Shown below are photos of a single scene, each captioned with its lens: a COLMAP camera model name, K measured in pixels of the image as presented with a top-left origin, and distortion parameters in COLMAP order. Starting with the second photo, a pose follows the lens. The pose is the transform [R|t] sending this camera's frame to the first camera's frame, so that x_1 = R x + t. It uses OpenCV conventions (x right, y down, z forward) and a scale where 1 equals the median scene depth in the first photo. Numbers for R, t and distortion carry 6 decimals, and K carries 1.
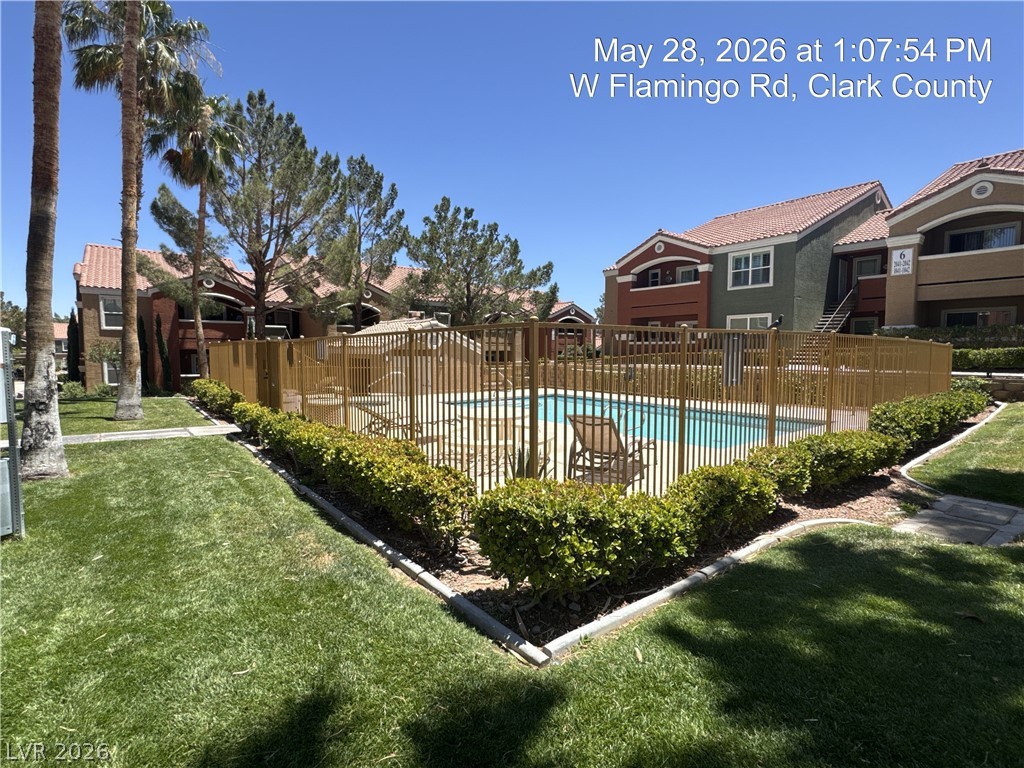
lens RADIAL K [[483.2, 0, 516.3], [0, 483.2, 381.0], [0, 0, 1]] dist [-0.004125, -0.000212]
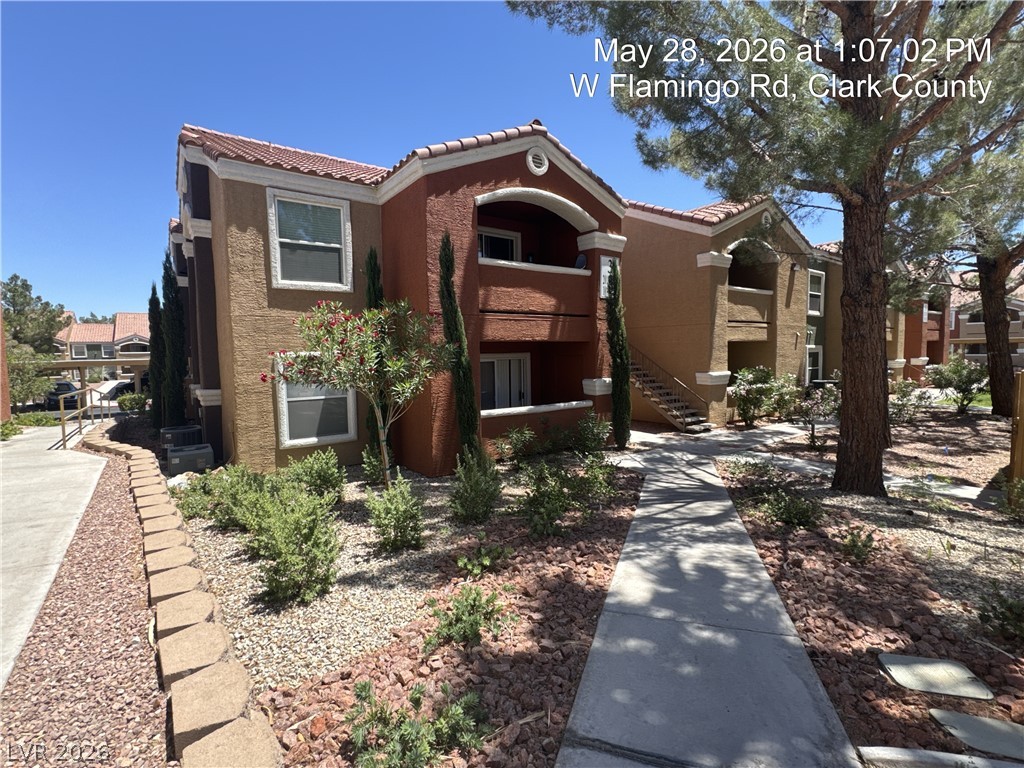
lens RADIAL K [[483.2, 0, 516.3], [0, 483.2, 381.0], [0, 0, 1]] dist [-0.004125, -0.000212]
pose [[0.999289, -0.014951, -0.034615, -0.616676], [0.014989, 0.999887, 0.000840, -0.033265], [0.034598, -0.001359, 0.999400, 0.599076]]
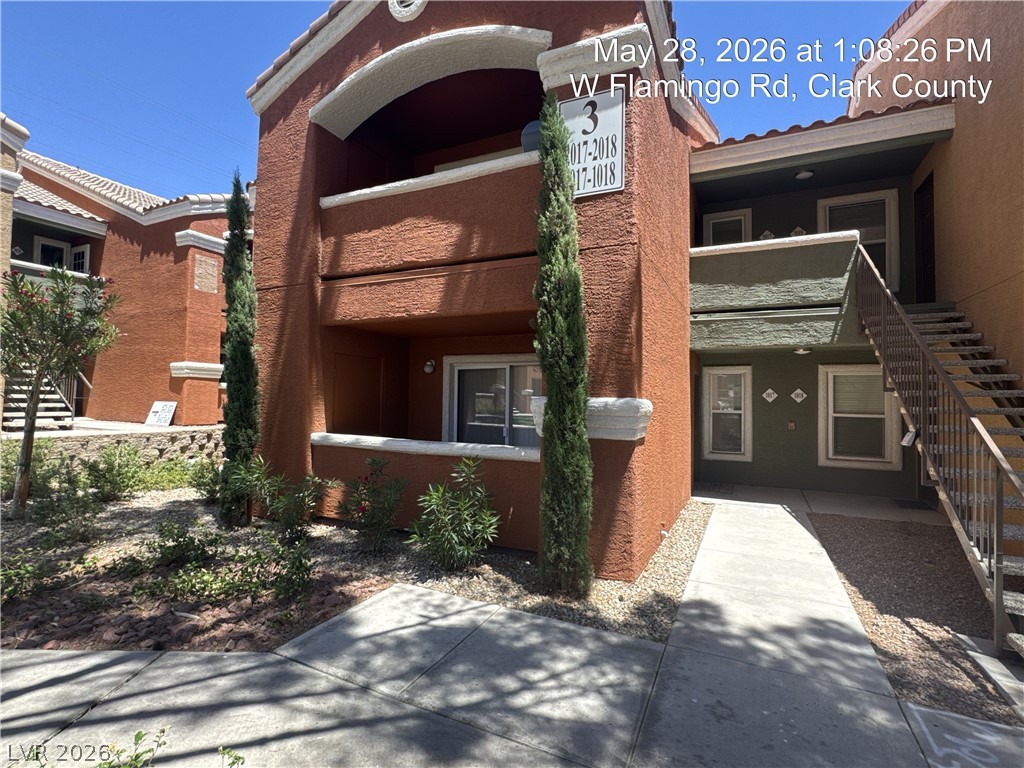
lens RADIAL K [[483.2, 0, 516.3], [0, 483.2, 381.0], [0, 0, 1]] dist [-0.004125, -0.000212]
pose [[0.431834, -0.021488, -0.901697, -0.413590], [-0.074433, 0.995457, -0.059369, -0.028470], [0.898877, 0.092753, 0.428273, 0.929156]]
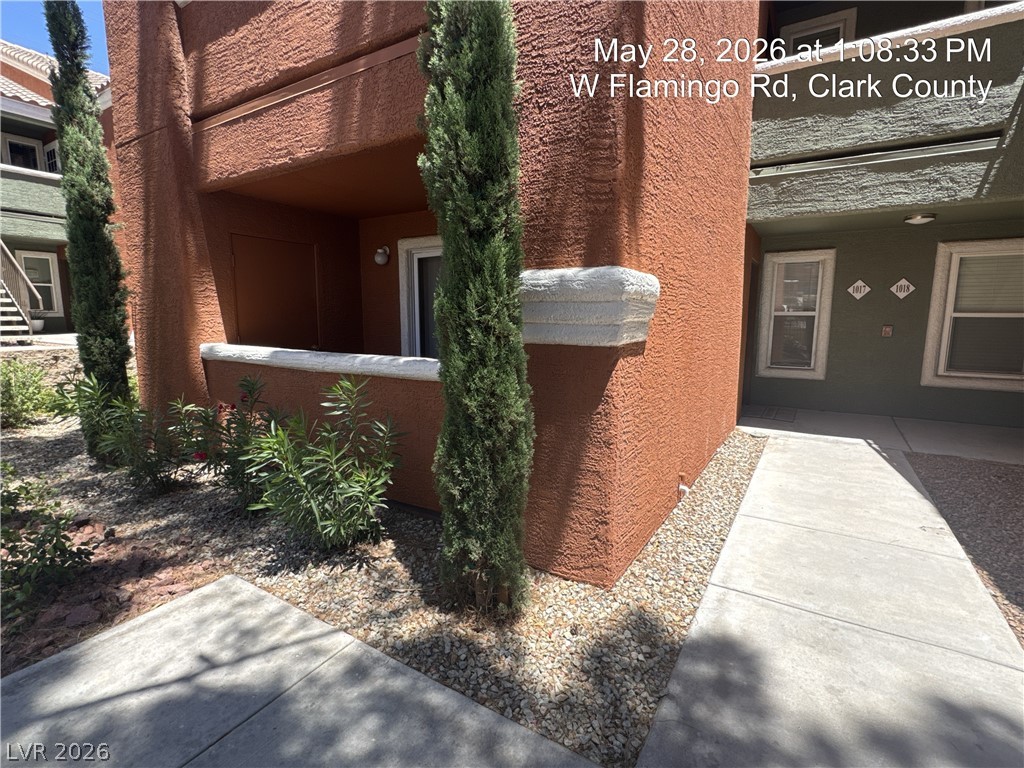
lens RADIAL K [[483.2, 0, 516.3], [0, 483.2, 381.0], [0, 0, 1]] dist [-0.004125, -0.000212]
pose [[0.335767, 0.134285, -0.932324, -0.464486], [-0.061874, 0.990793, 0.120423, -0.024563], [0.939911, 0.017252, 0.340984, 0.986687]]
